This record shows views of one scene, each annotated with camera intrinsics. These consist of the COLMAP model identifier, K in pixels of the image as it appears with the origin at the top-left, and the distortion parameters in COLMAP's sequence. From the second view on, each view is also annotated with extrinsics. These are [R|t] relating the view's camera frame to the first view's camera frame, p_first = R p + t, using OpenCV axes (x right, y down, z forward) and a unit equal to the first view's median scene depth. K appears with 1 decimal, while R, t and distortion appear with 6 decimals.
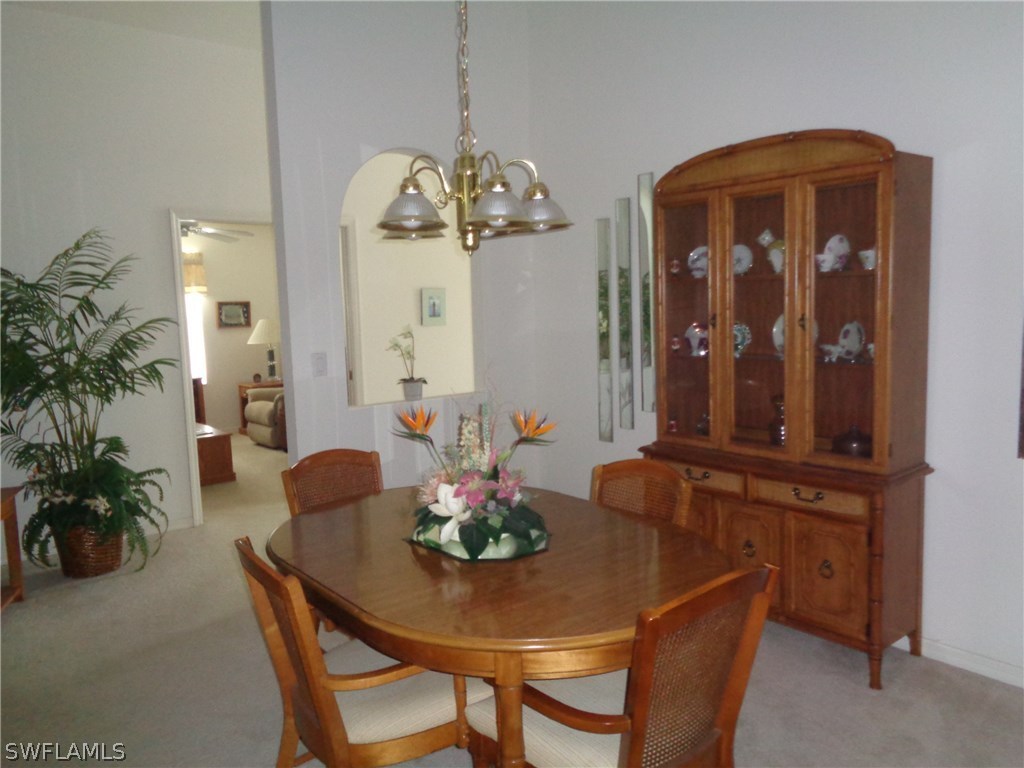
lens RADIAL K [[785.2, 0, 512.0], [0, 785.2, 384.0], [0, 0, 1]] dist [0.009247, 0.006257]
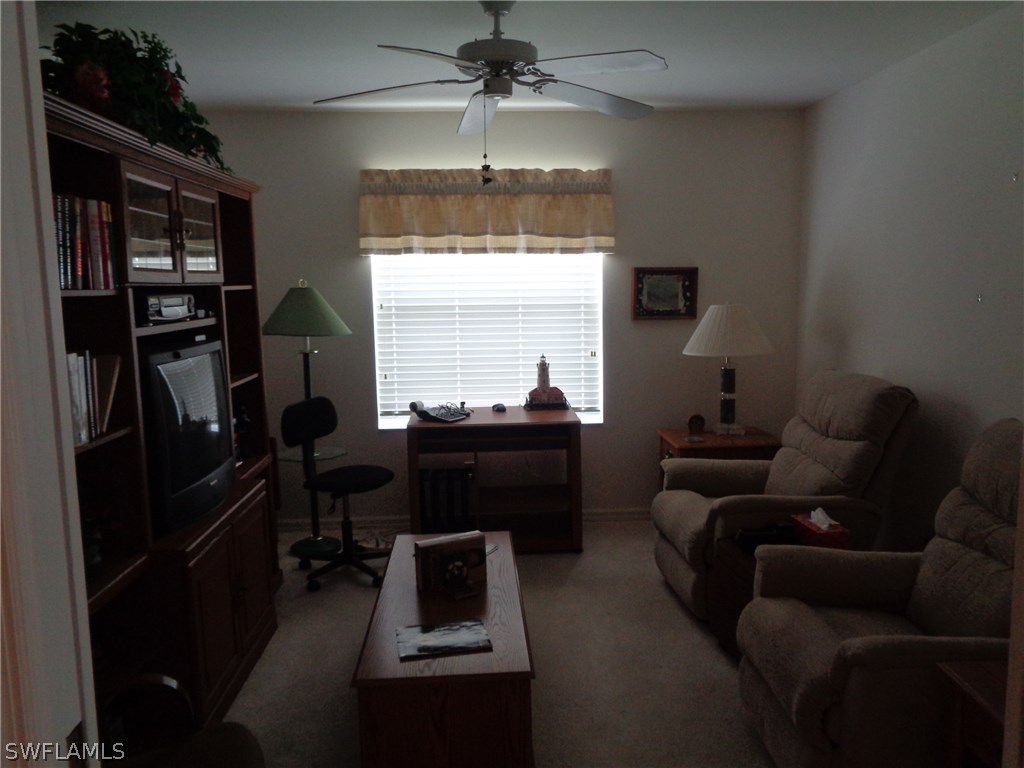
lens RADIAL K [[785.2, 0, 512.0], [0, 785.2, 384.0], [0, 0, 1]] dist [0.009247, 0.006257]
pose [[0.807668, 0.088627, -0.582938, -0.134013], [-0.067885, 0.996042, 0.057378, -0.052474], [0.585716, -0.006770, 0.810488, 0.535336]]
